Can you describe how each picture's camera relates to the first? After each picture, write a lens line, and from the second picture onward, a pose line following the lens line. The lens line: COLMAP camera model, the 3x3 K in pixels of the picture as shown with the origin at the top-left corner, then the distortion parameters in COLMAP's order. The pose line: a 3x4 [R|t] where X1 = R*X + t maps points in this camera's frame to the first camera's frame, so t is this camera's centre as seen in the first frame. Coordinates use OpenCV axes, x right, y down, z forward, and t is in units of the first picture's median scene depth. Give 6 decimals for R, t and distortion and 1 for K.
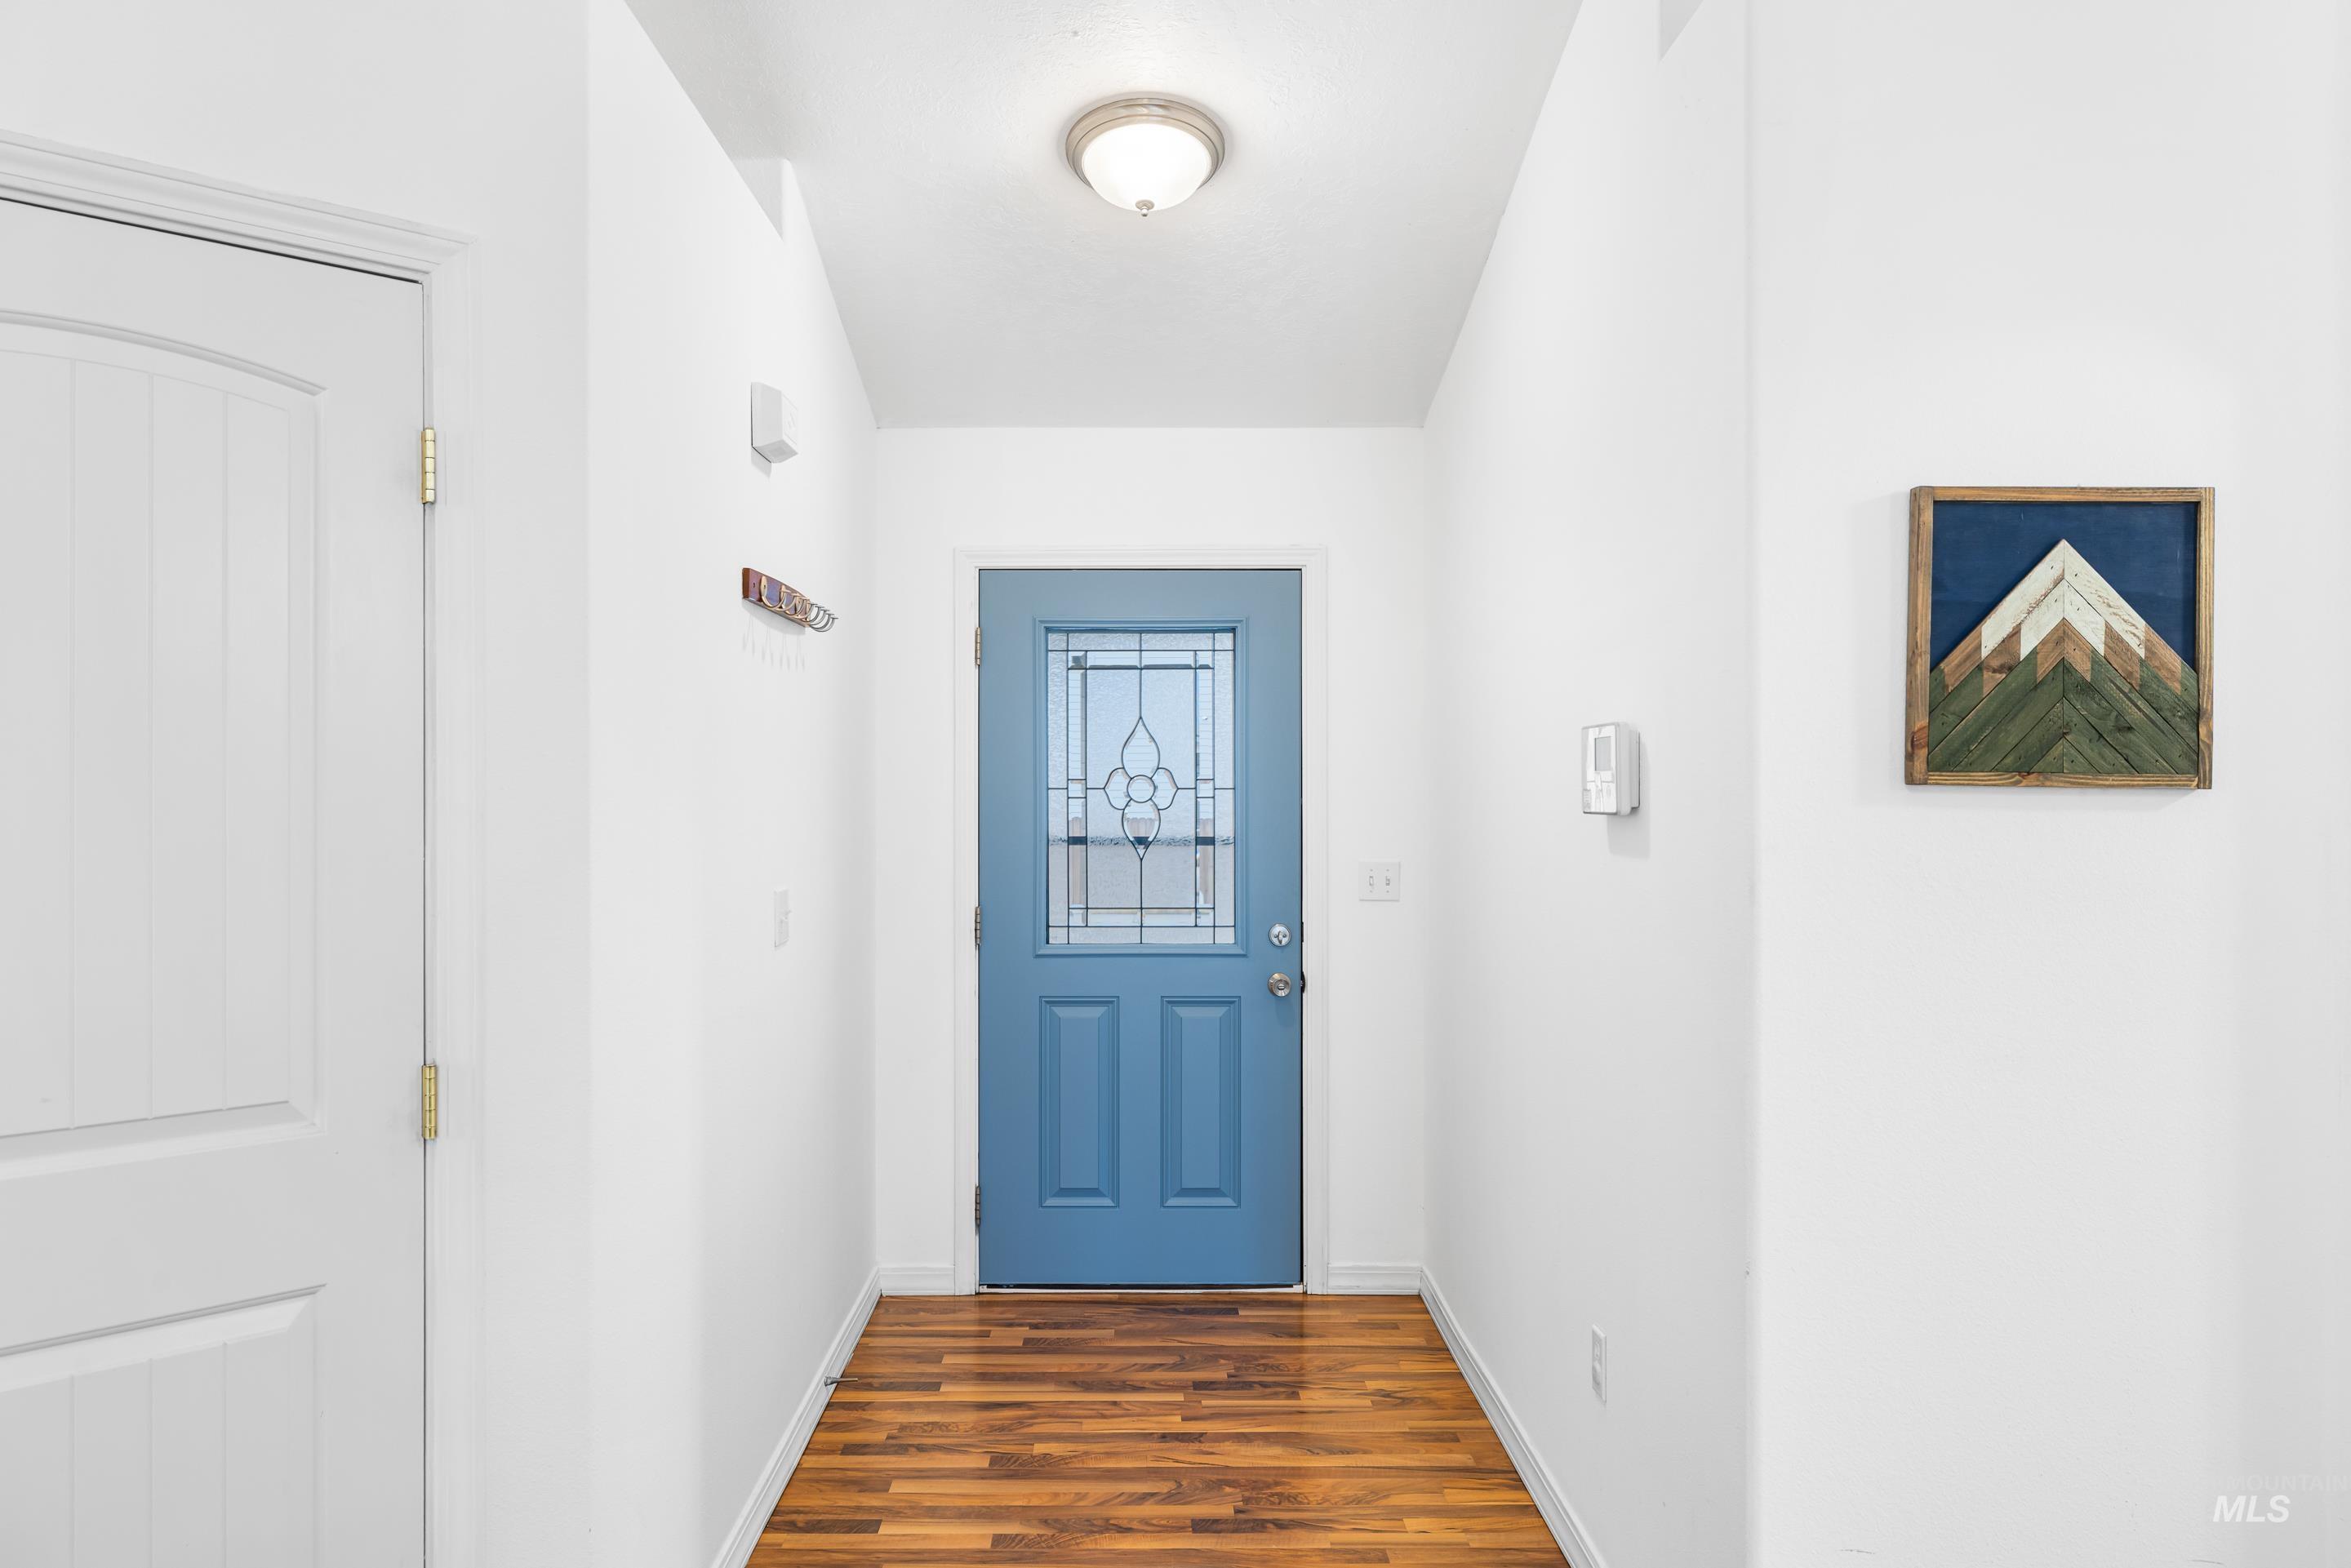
lens RADIAL K [[1736.0, 0, 1142.8], [0, 1736.0, 784.7], [0, 0, 1]] dist [0.000522, -0.000603]
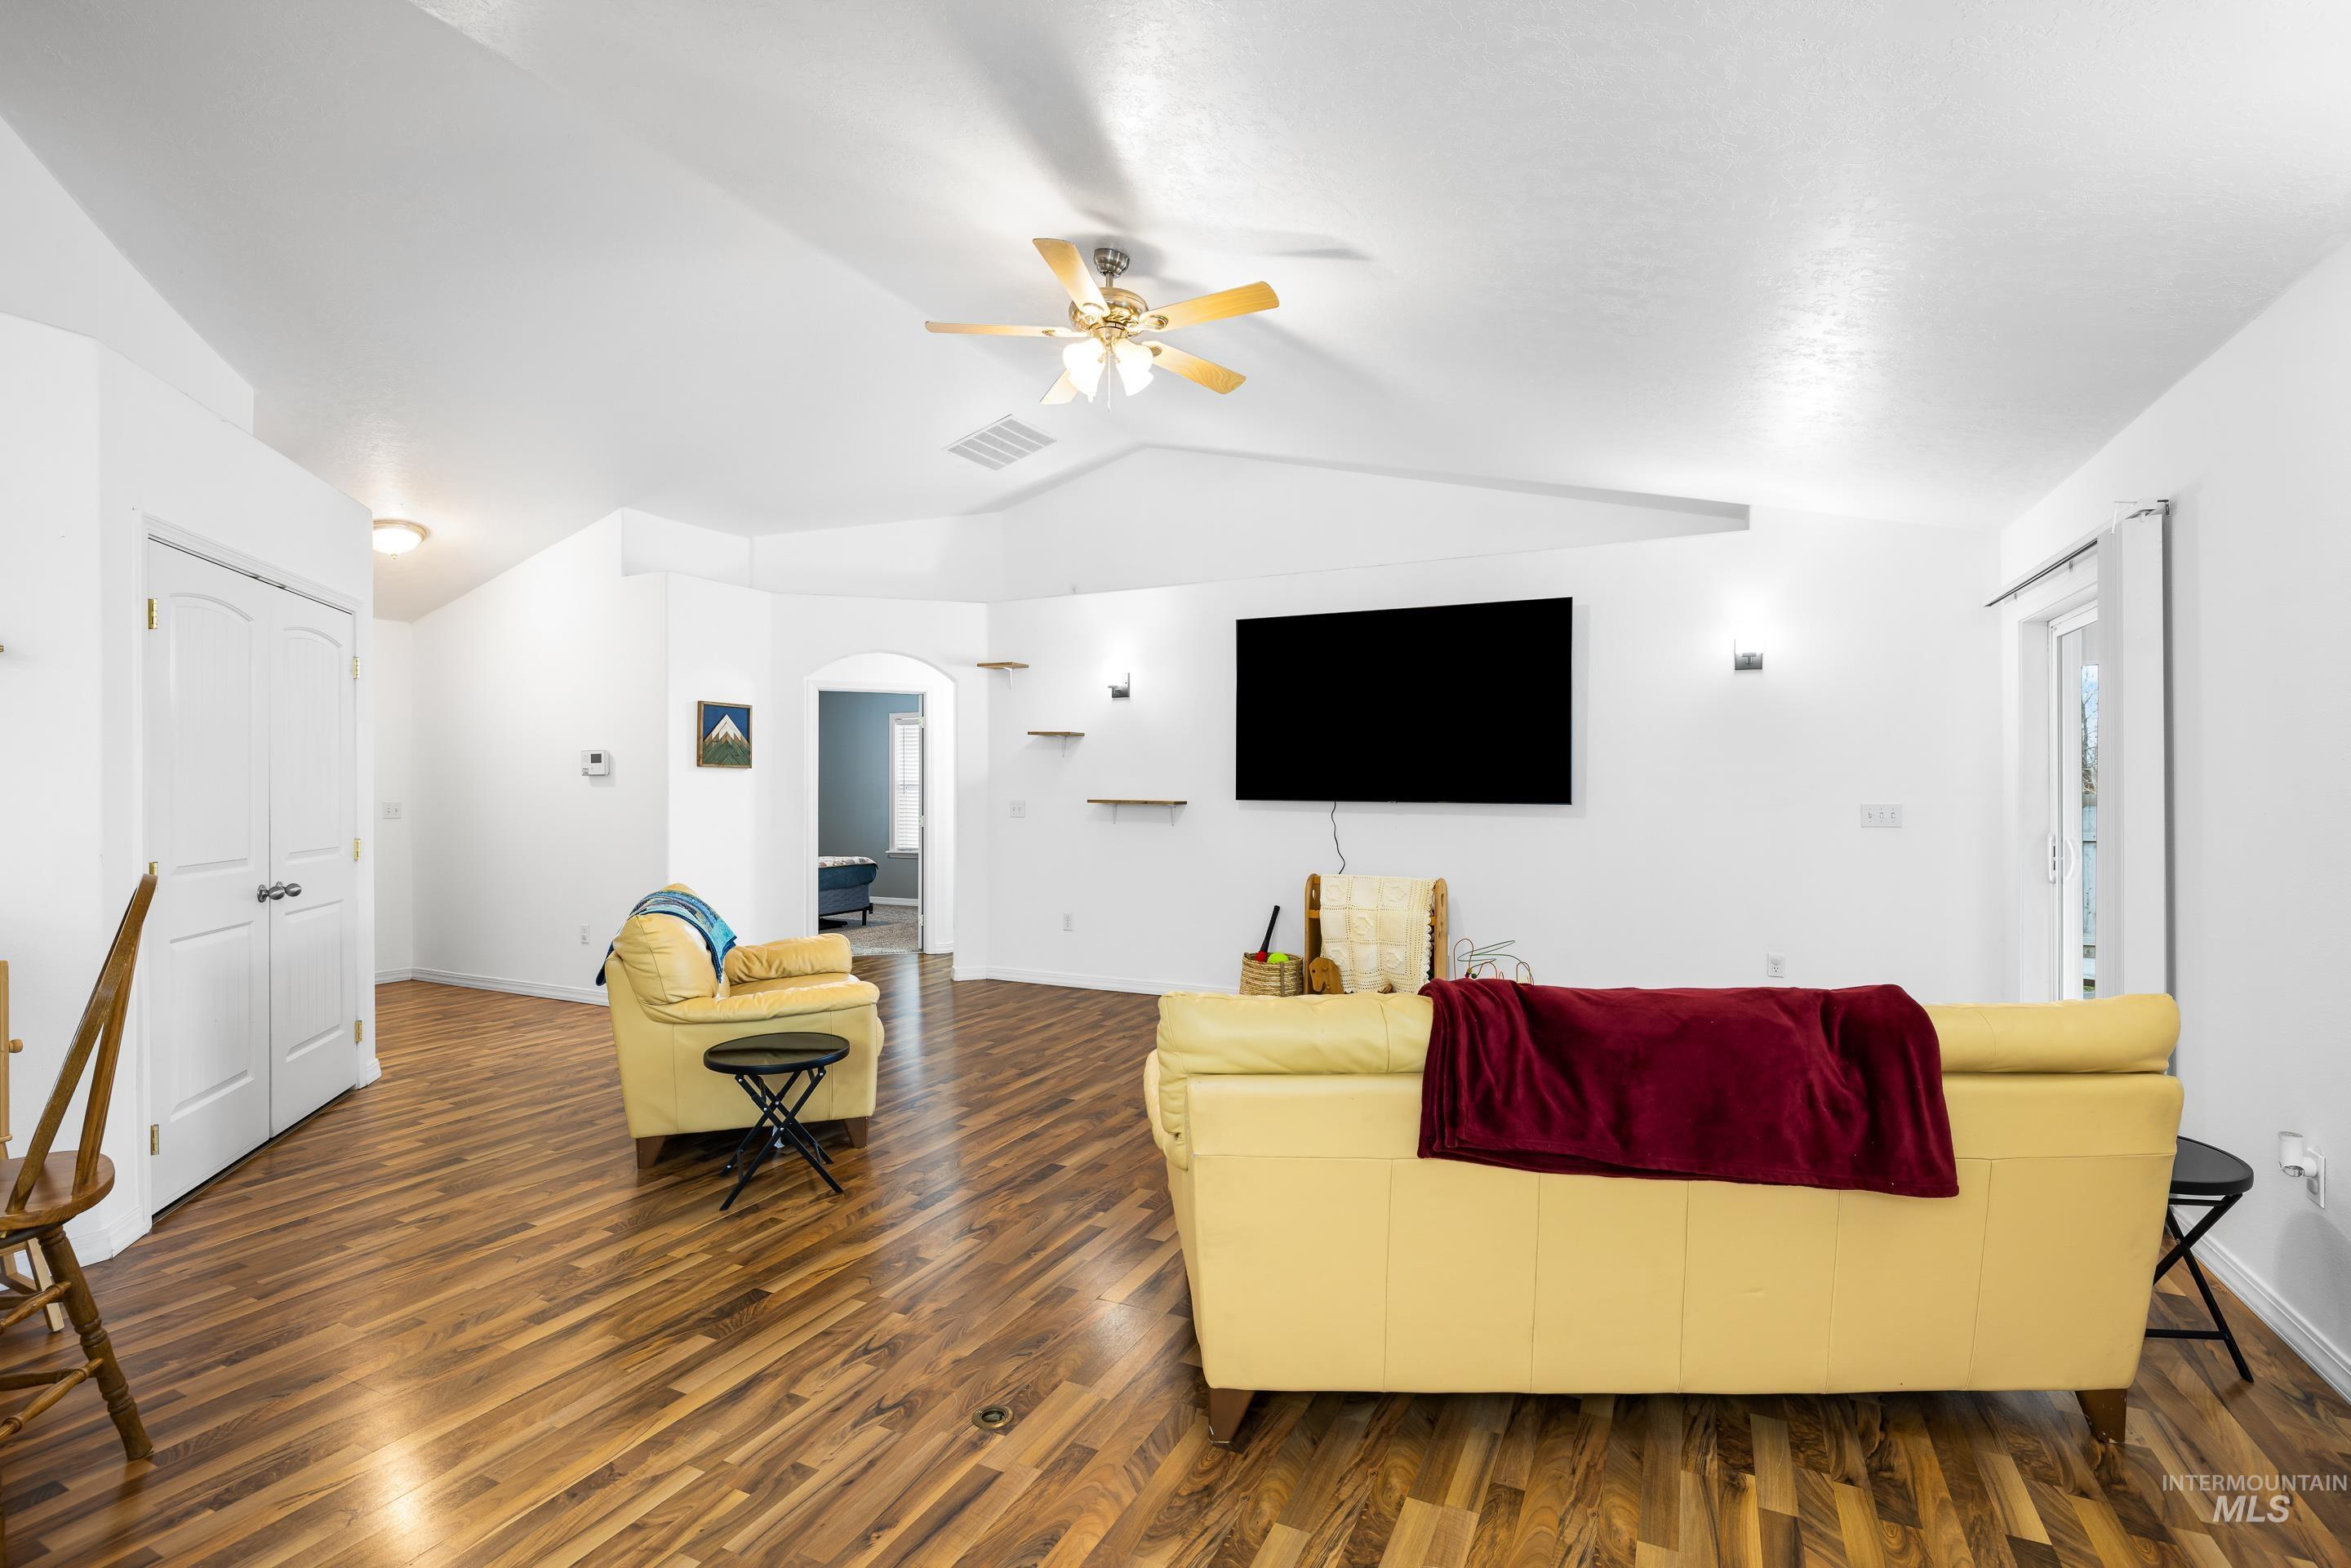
lens RADIAL K [[1064.4, 0, 1175.5], [0, 1064.4, 784.0], [0, 0, 1]] dist [-0.009467, 0.000054]
pose [[0.441343, 0.003956, 0.897330, -1.495758], [0.002077, 0.999983, -0.005430, 0.064129], [-0.897336, 0.004260, 0.441327, -1.338220]]
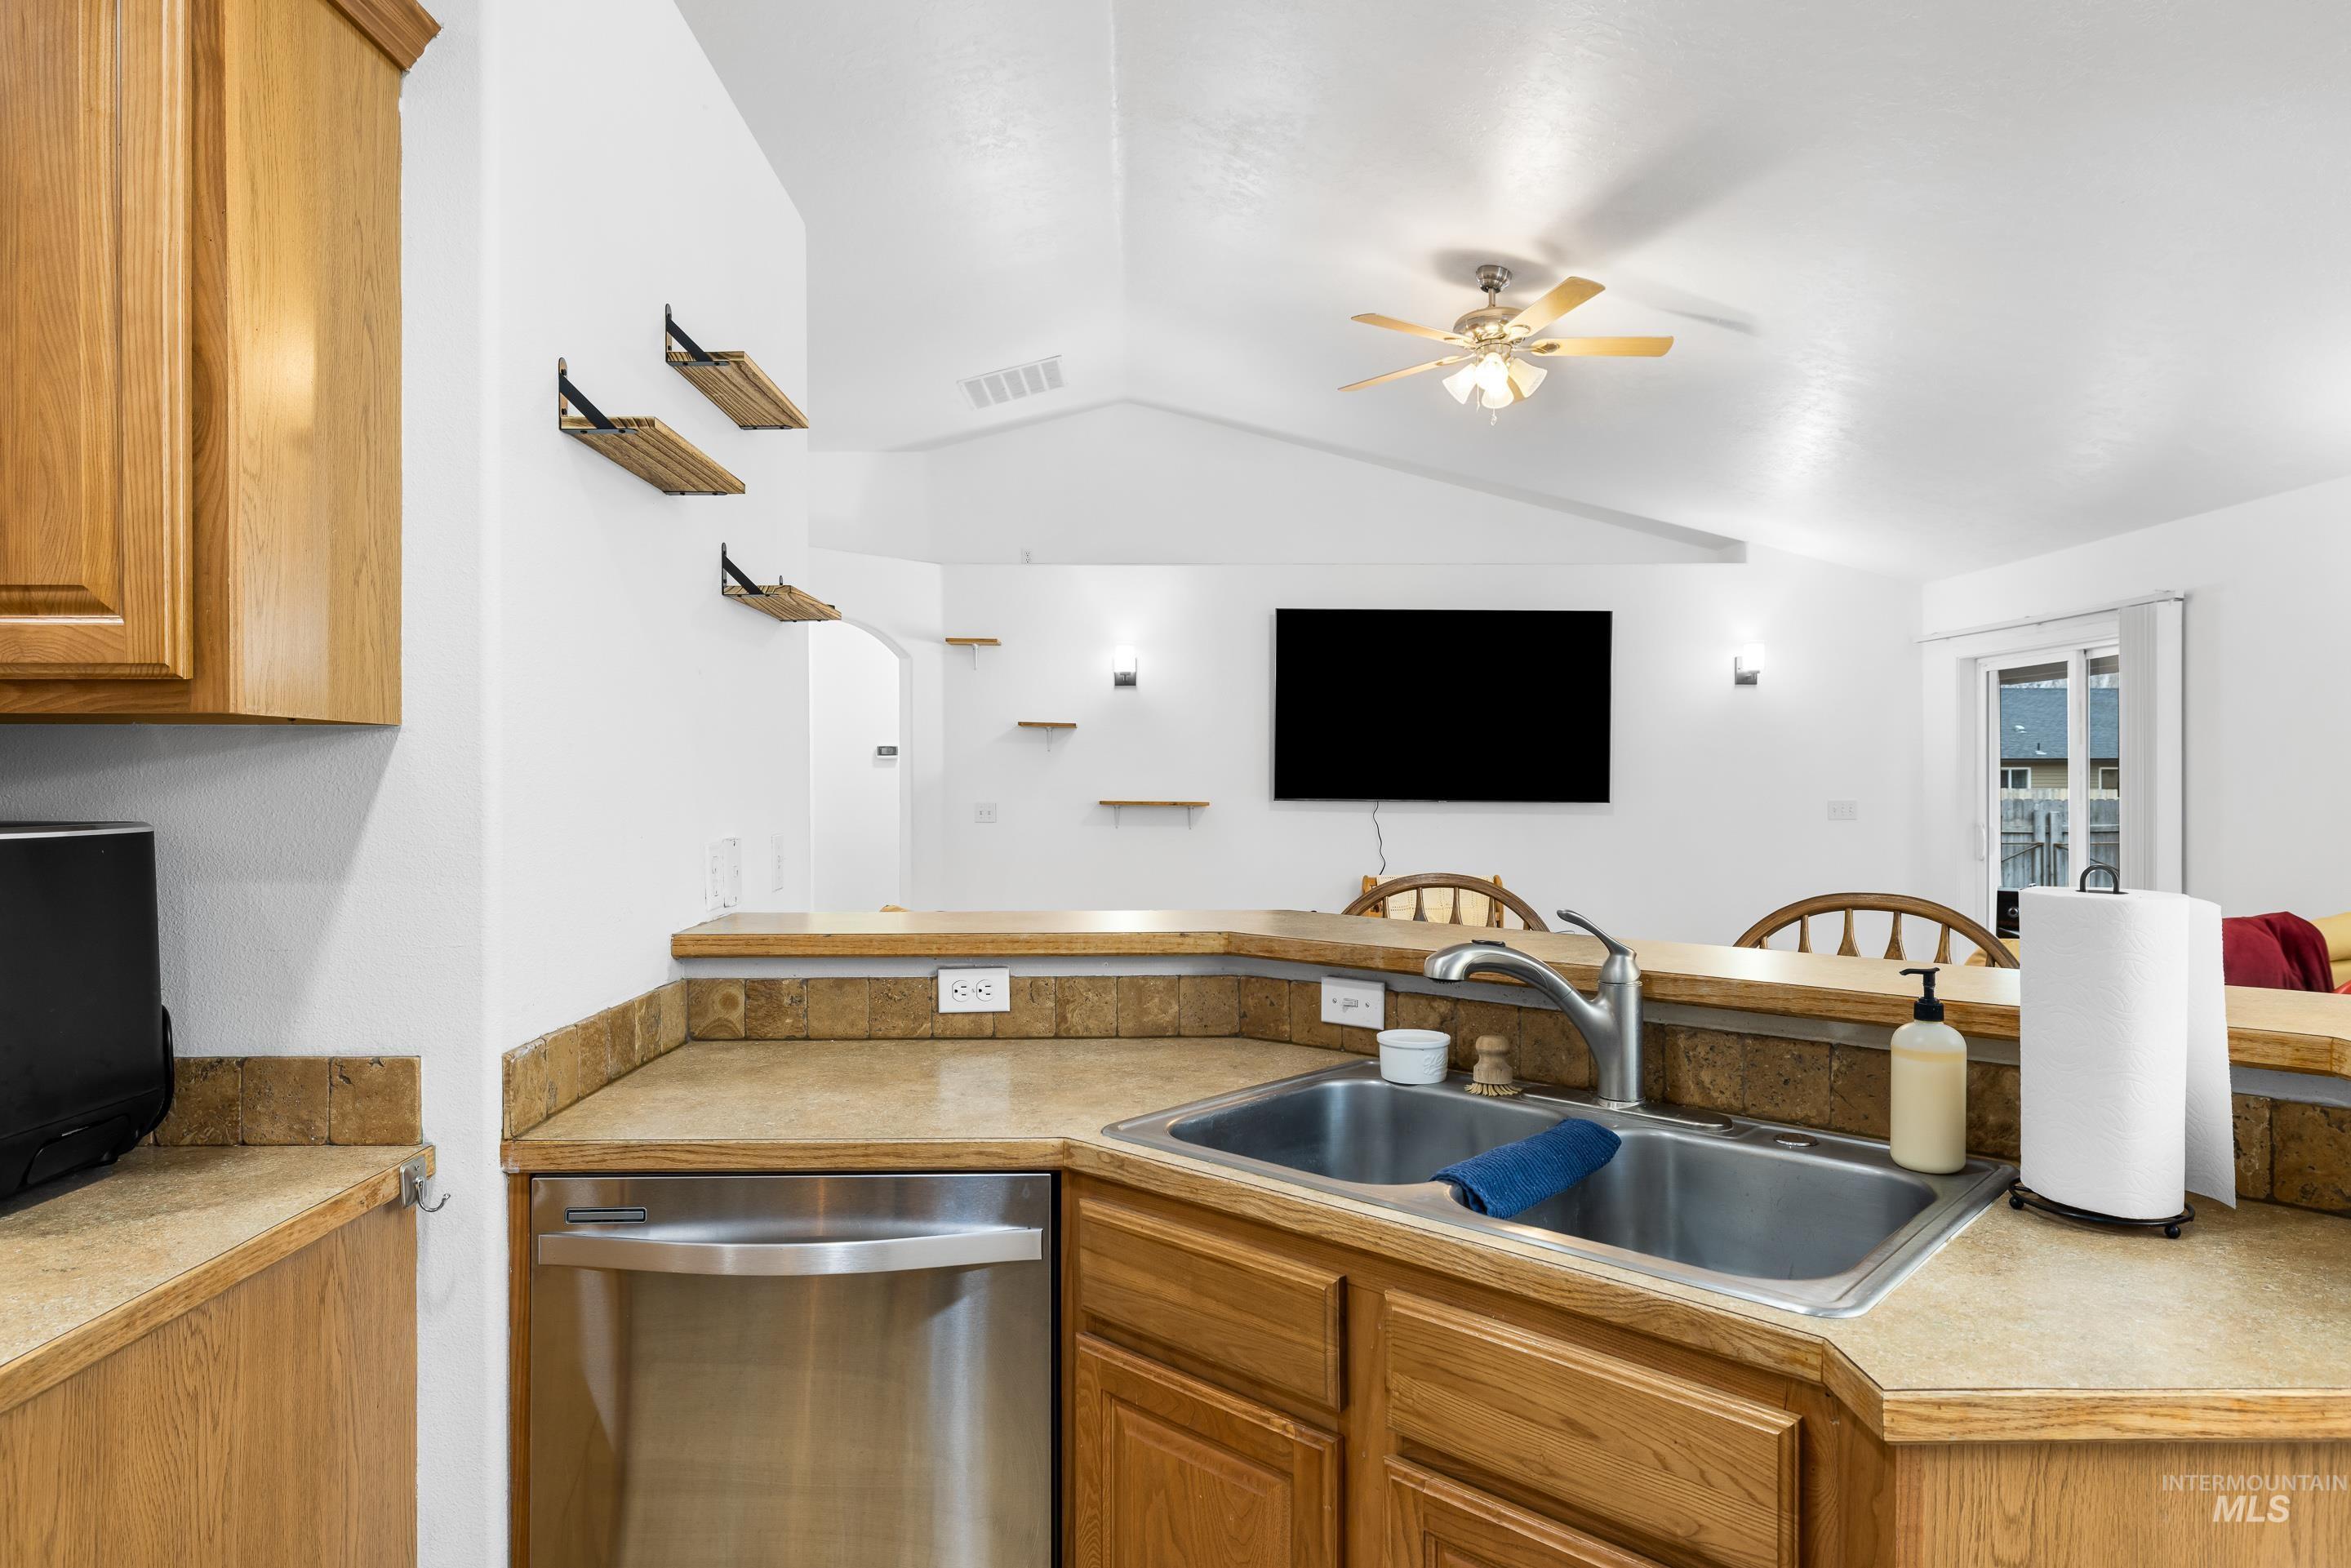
lens RADIAL K [[1323.6, 0, 1186.8], [0, 1323.6, 779.9], [0, 0, 1]] dist [-0.001505, -0.000142]
pose [[-0.019820, 0.005584, 0.999788, -2.176876], [0.004127, 0.999976, -0.005503, 0.058443], [-0.999795, 0.004017, -0.019843, 0.027060]]
